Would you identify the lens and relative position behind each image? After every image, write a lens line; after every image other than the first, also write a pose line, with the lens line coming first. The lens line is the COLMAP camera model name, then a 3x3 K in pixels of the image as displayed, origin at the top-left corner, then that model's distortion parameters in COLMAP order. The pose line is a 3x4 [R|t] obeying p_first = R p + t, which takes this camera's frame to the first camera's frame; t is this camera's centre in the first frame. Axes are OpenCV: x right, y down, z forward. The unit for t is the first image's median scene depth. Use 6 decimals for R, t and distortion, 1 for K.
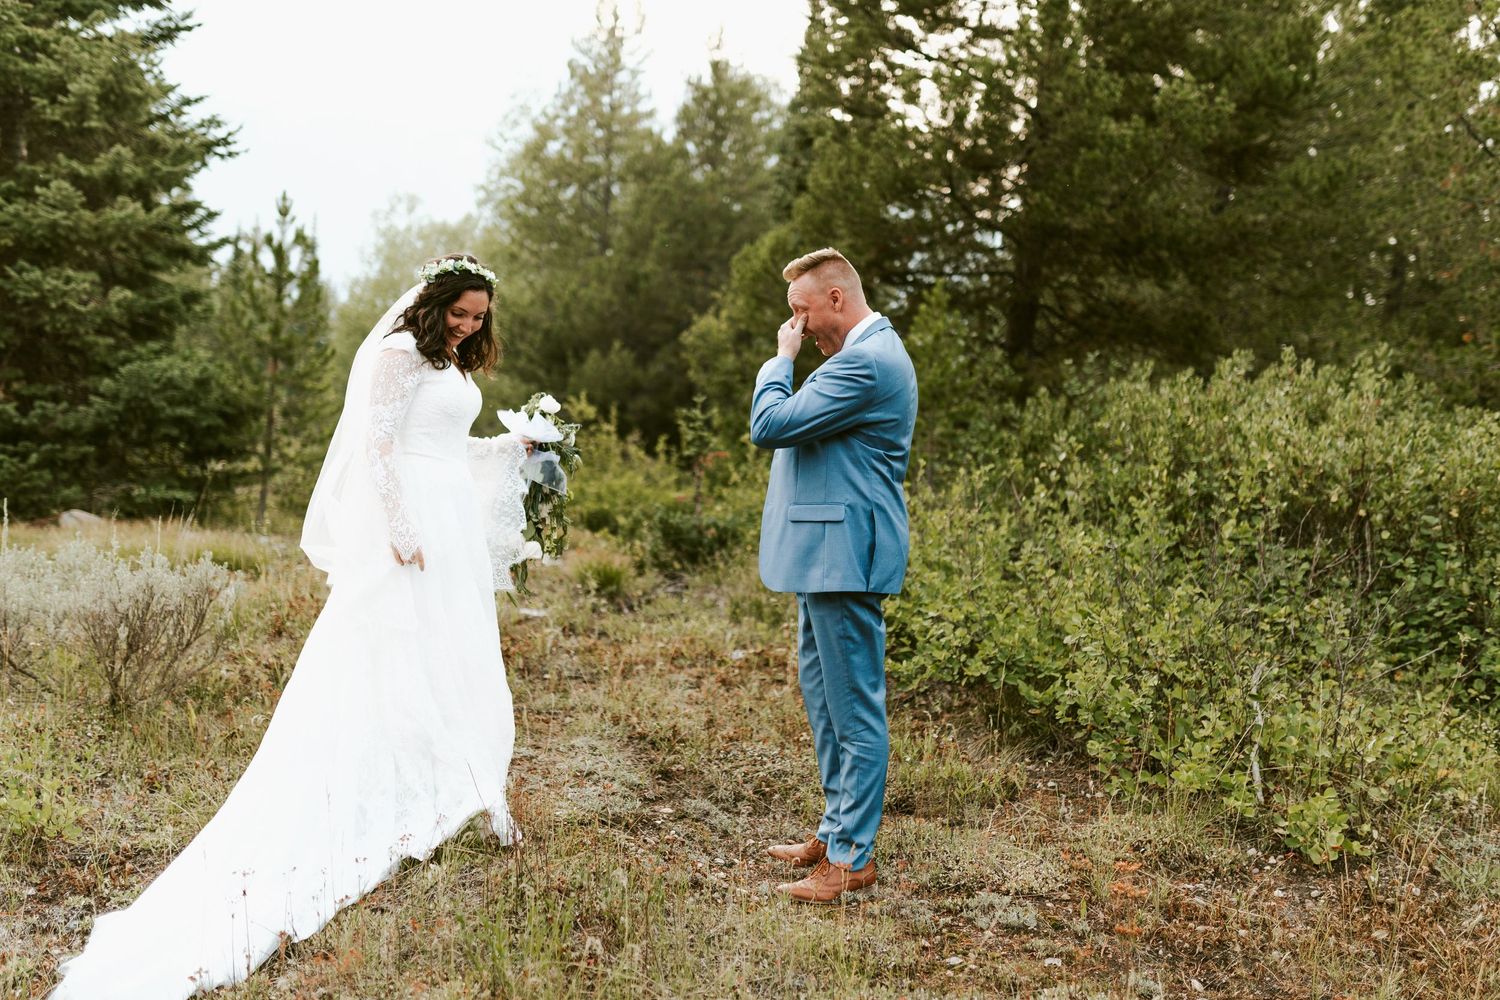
lens RADIAL K [[1412.0, 0, 750.0], [0, 1412.0, 500.0], [0, 0, 1]] dist [-0.003479, 0.010947]
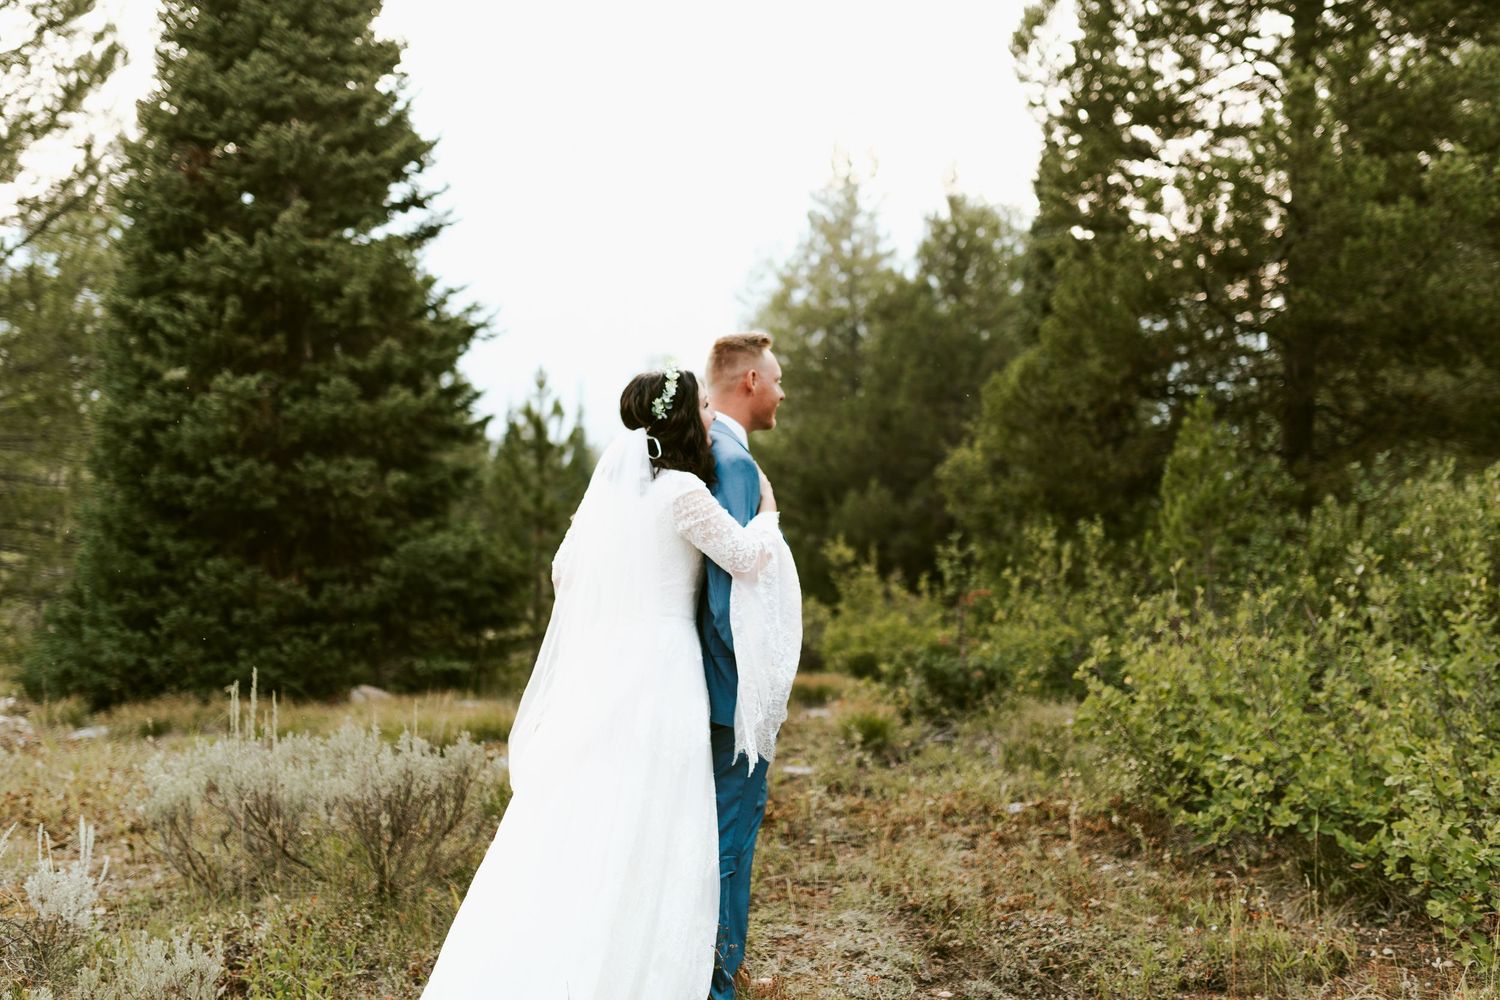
lens RADIAL K [[1413.7, 0, 750.0], [0, 1413.7, 500.0], [0, 0, 1]] dist [-0.003282, 0.012230]
pose [[0.979844, -0.080433, -0.182856, 0.004538], [0.062542, 0.992858, -0.101597, -0.005692], [0.189721, 0.088113, 0.977876, 0.022004]]
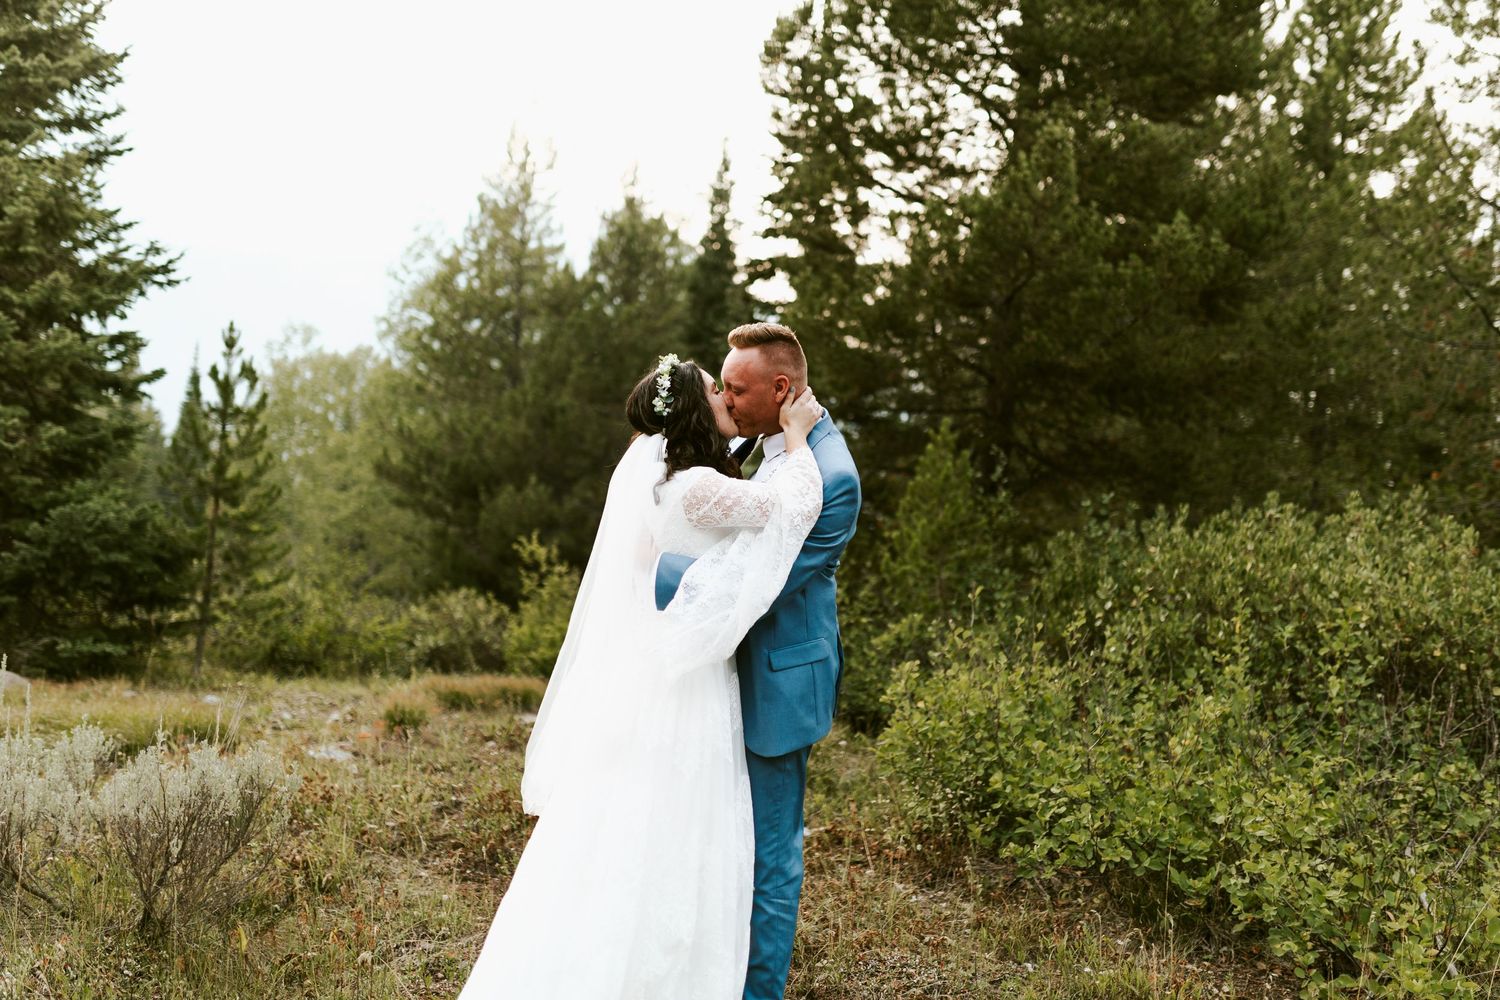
lens RADIAL K [[1412.0, 0, 750.0], [0, 1412.0, 500.0], [0, 0, 1]] dist [-0.003479, 0.010947]
pose [[0.996231, -0.001607, 0.086728, -0.078647], [0.009611, 0.995717, -0.091952, -0.012663], [-0.086209, 0.092439, 0.991979, 0.056561]]
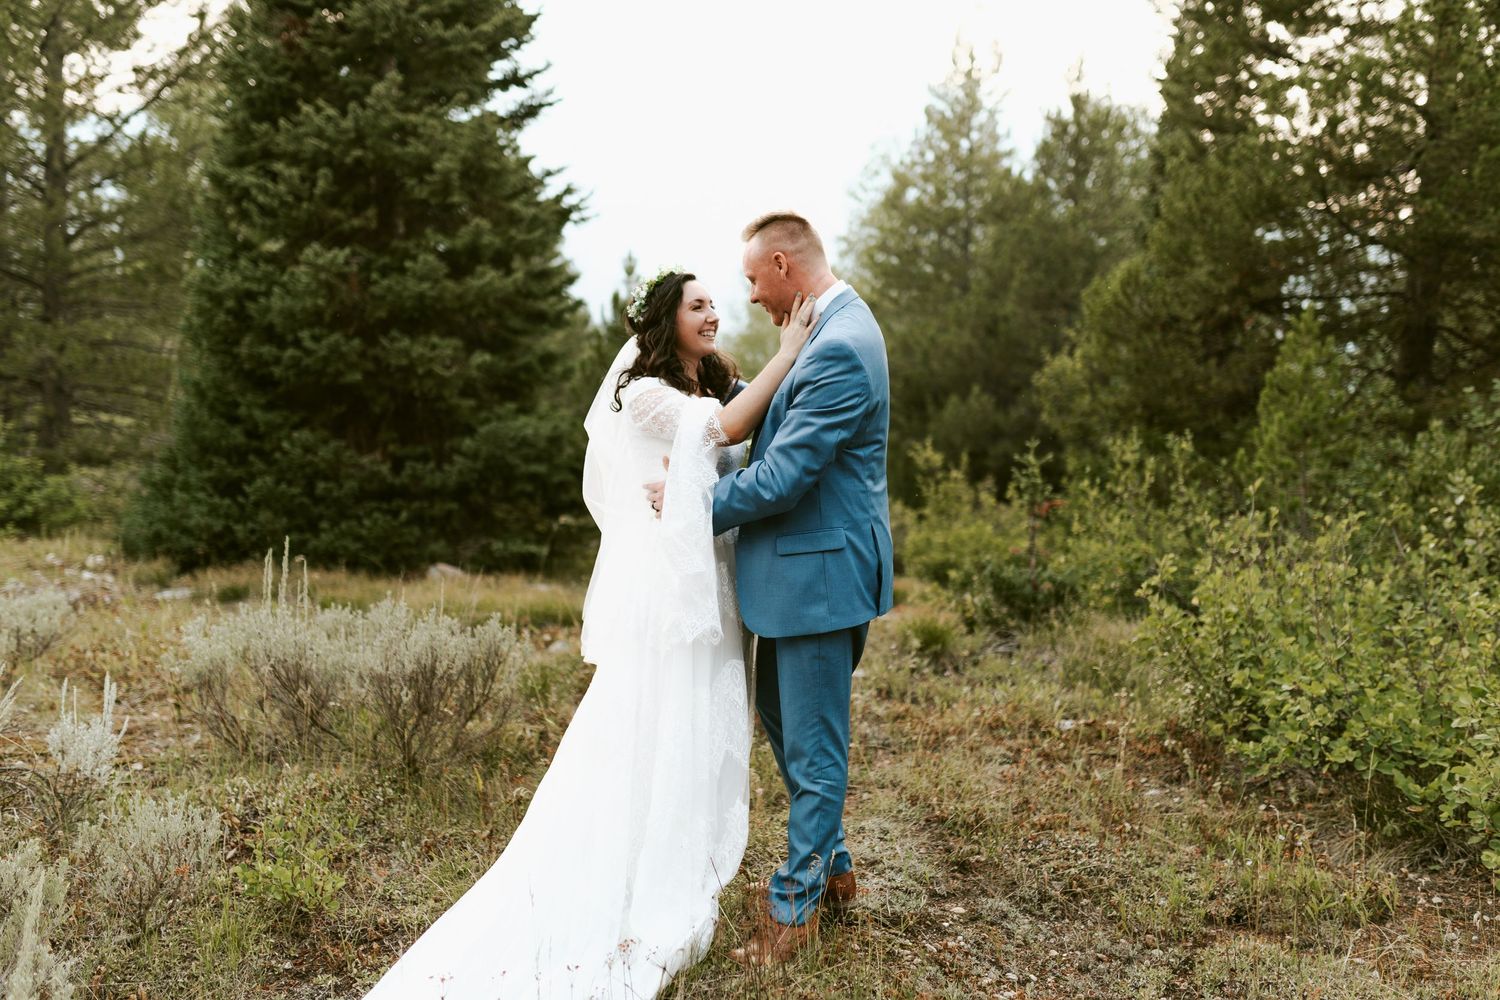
lens RADIAL K [[1412.0, 0, 750.0], [0, 1412.0, 500.0], [0, 0, 1]] dist [-0.003479, 0.010947]
pose [[0.965436, -0.015622, -0.260172, 0.021380], [0.007151, 0.999414, -0.033476, -0.003785], [0.260543, 0.030458, 0.964982, 0.044187]]
